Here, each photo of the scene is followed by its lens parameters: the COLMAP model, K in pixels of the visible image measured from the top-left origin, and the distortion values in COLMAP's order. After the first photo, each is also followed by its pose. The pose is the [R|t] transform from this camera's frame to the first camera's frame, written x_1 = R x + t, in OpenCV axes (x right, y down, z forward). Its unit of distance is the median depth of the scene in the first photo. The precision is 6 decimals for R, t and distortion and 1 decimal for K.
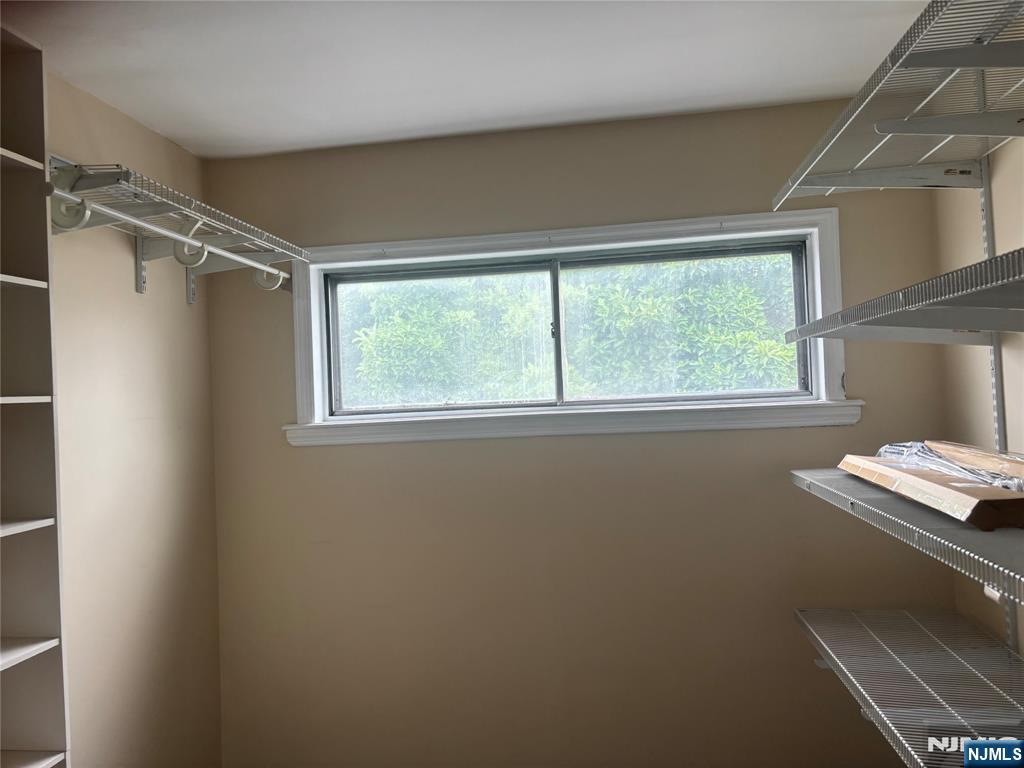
lens RADIAL K [[772.0, 0, 512.0], [0, 772.0, 384.0], [0, 0, 1]] dist [0.051815, -0.064819]
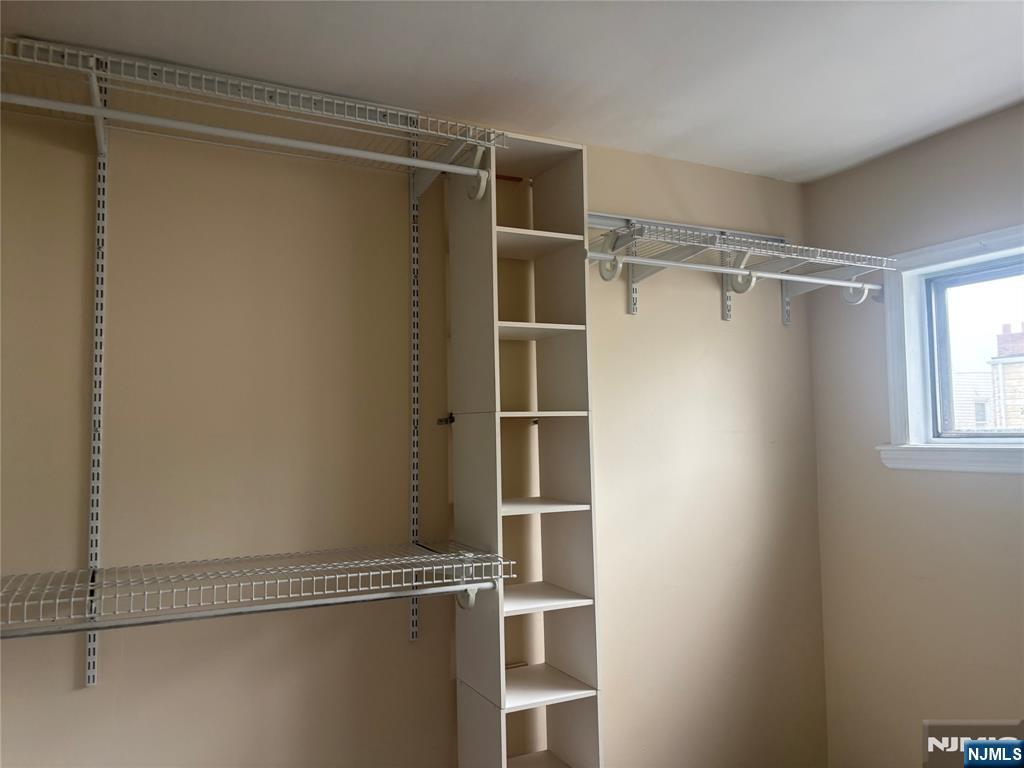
lens RADIAL K [[772.0, 0, 512.0], [0, 772.0, 384.0], [0, 0, 1]] dist [0.051815, -0.064819]
pose [[0.559958, -0.010308, -0.828457, 0.265040], [-0.002032, 0.999902, -0.013815, -0.007950], [0.828519, 0.009420, 0.559882, 0.107704]]
